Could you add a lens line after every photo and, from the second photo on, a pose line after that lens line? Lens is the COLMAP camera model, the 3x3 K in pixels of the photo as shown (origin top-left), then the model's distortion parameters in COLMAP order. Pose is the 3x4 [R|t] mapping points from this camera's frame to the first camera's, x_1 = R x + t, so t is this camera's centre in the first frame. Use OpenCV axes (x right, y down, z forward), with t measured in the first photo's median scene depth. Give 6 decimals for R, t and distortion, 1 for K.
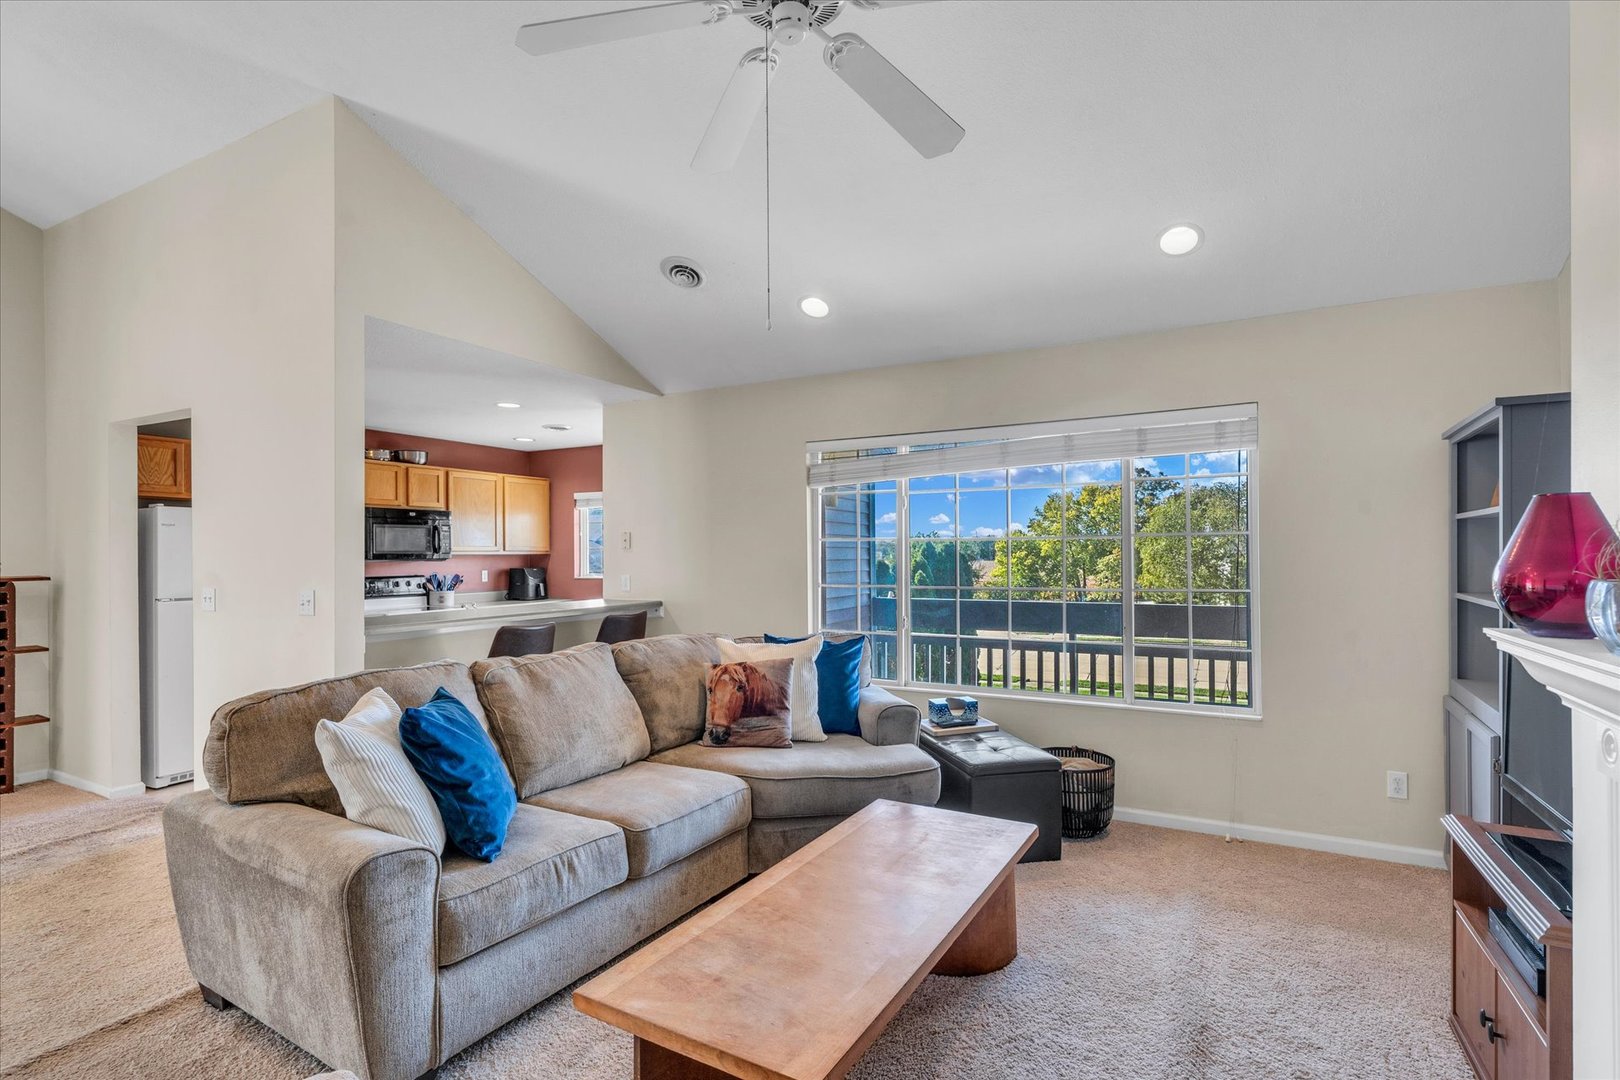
lens RADIAL K [[759.6, 0, 821.3], [0, 759.6, 558.2], [0, 0, 1]] dist [-0.003697, 0.000117]
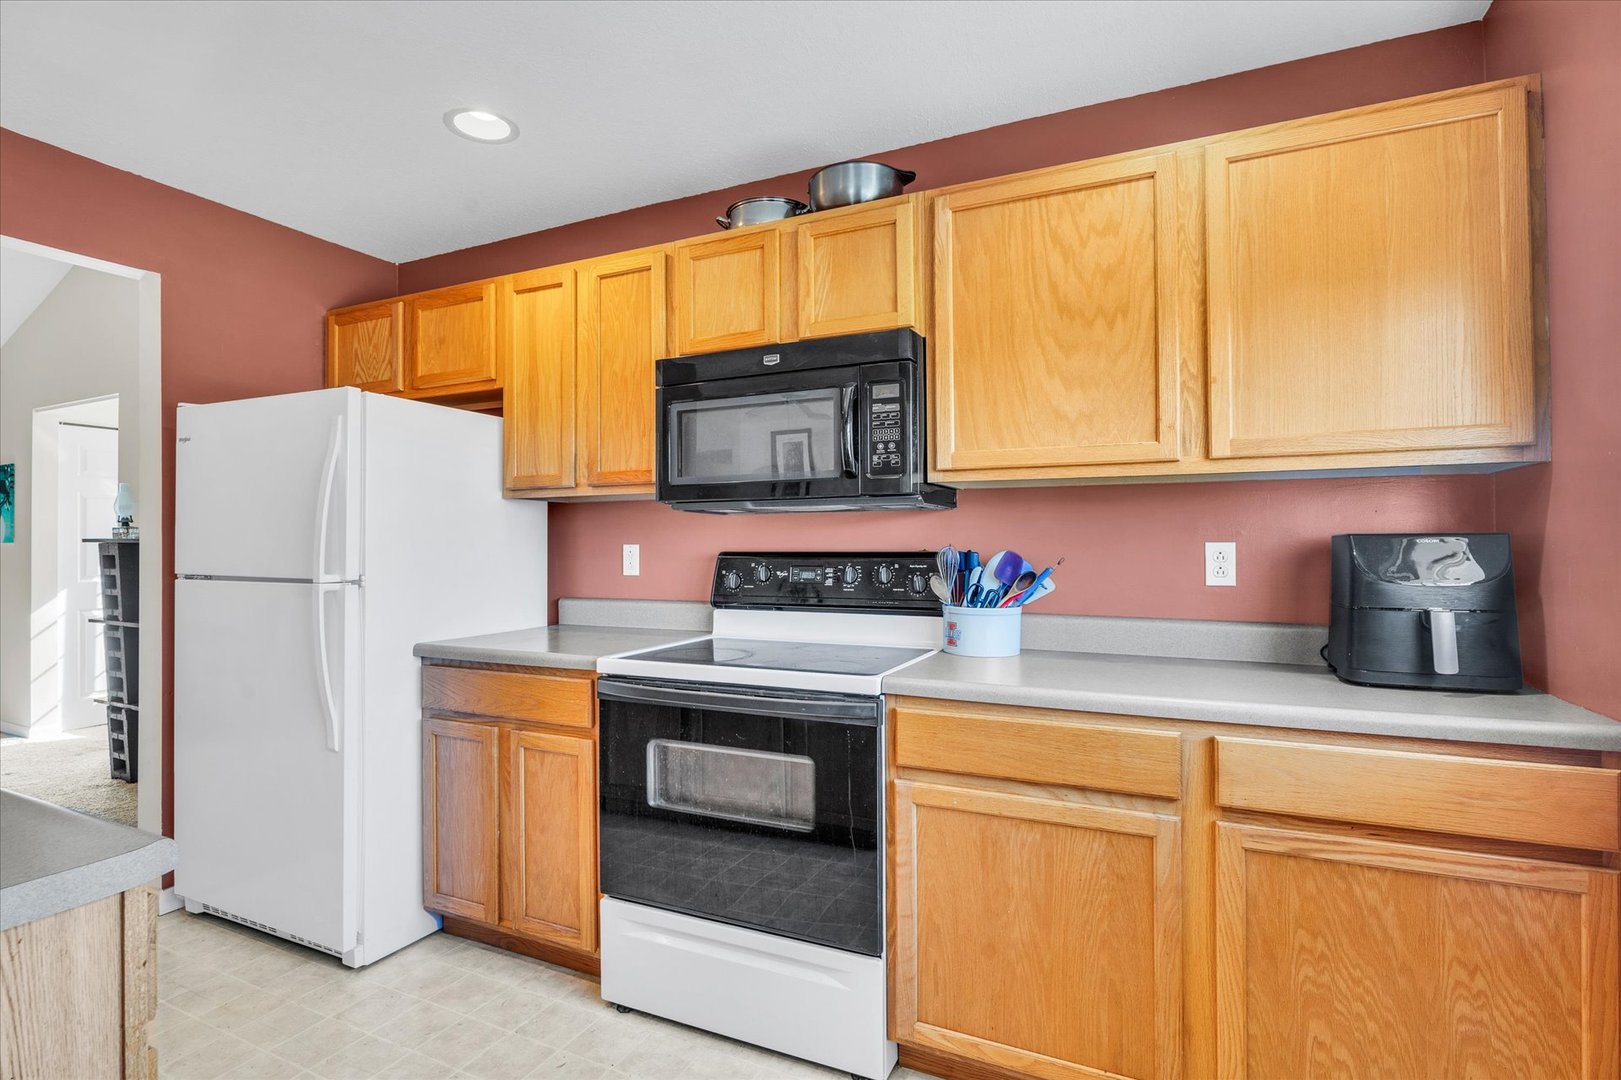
lens RADIAL K [[792.2, 0, 772.5], [0, 792.2, 544.5], [0, 0, 1]] dist [0.024958, -0.000135]
pose [[-0.013481, 0.002581, -0.999906, -0.200632], [-0.003551, 0.999990, 0.002629, 0.019553], [0.999903, 0.003586, -0.013472, 1.003423]]
